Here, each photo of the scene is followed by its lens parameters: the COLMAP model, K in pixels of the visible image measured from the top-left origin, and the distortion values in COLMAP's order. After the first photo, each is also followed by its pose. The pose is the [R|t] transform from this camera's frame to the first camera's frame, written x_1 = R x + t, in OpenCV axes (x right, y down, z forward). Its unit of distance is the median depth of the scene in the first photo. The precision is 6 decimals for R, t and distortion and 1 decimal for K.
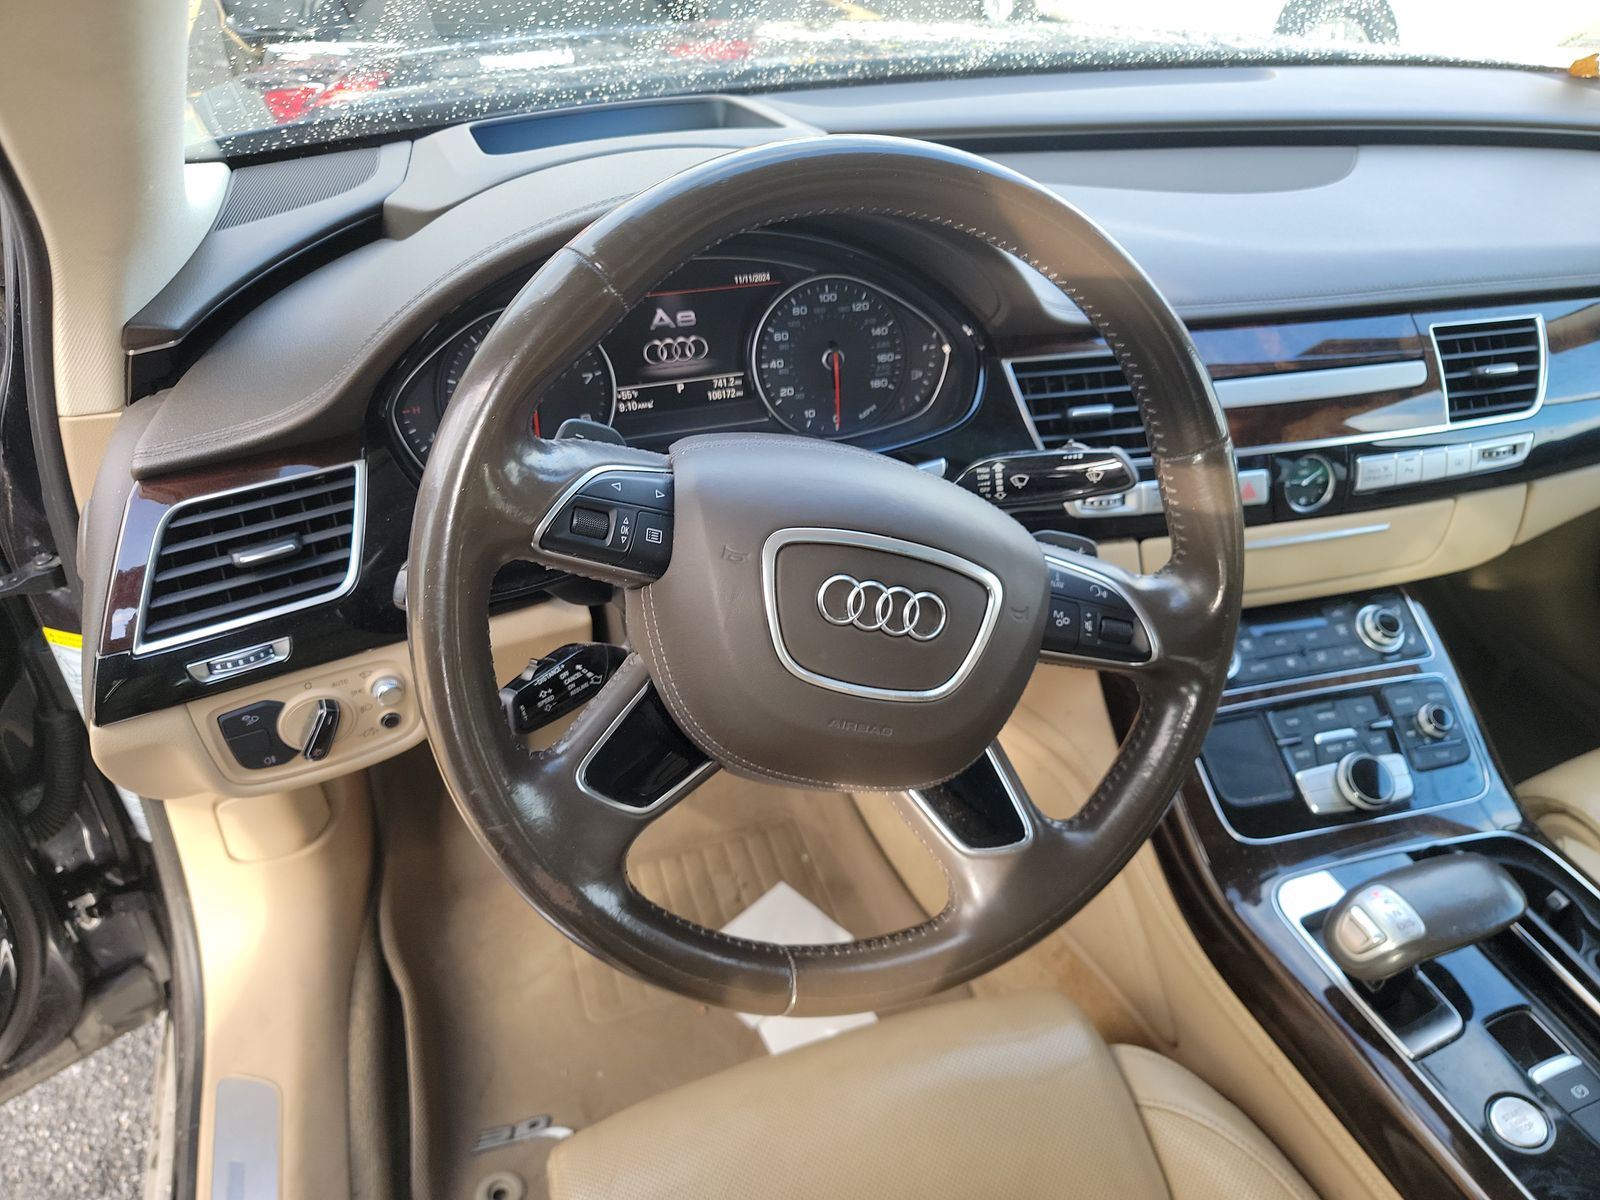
lens RADIAL K [[1126.8, 0, 794.8], [0, 1126.8, 600.6], [0, 0, 1]] dist [0.002184, -0.000314]
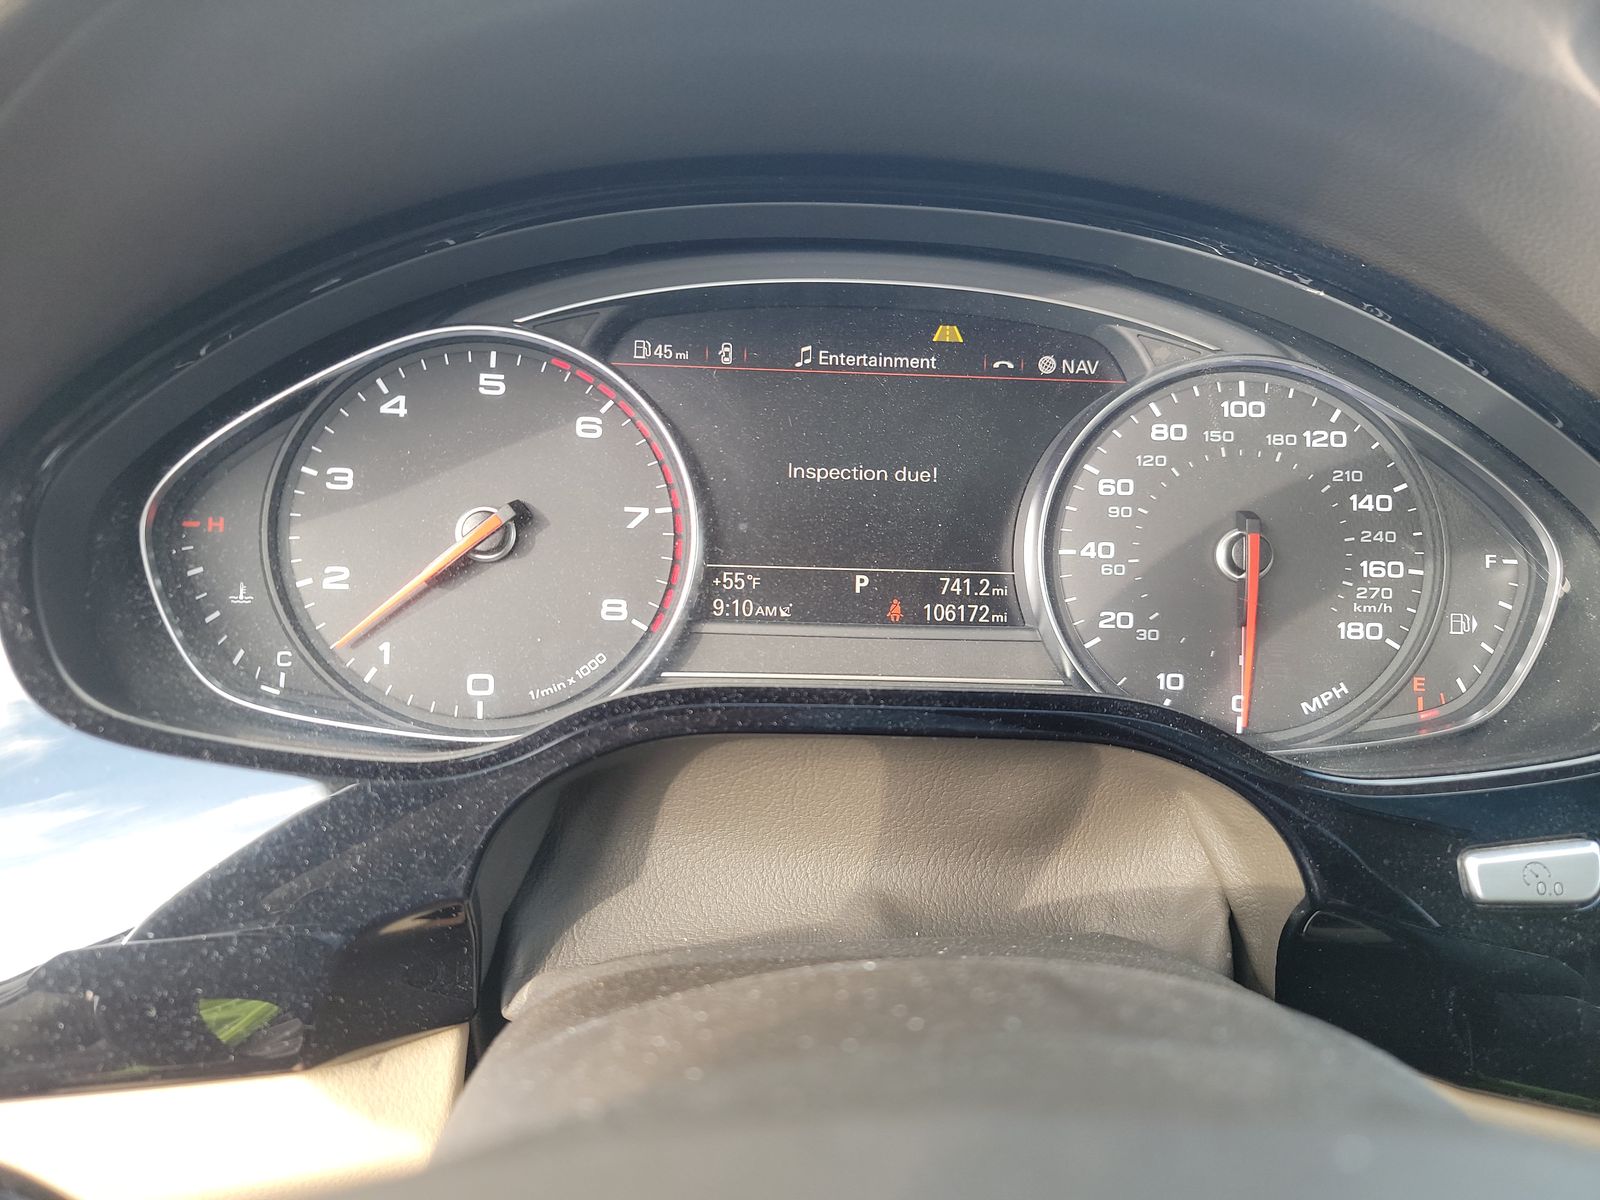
lens RADIAL K [[1126.8, 0, 802.8], [0, 1126.8, 598.4], [0, 0, 1]] dist [0.002184, -0.000314]
pose [[0.954138, 0.099357, -0.282399, -0.000780], [-0.186925, 0.934559, -0.302753, -0.041978], [0.233837, 0.341655, 0.910270, 0.516822]]
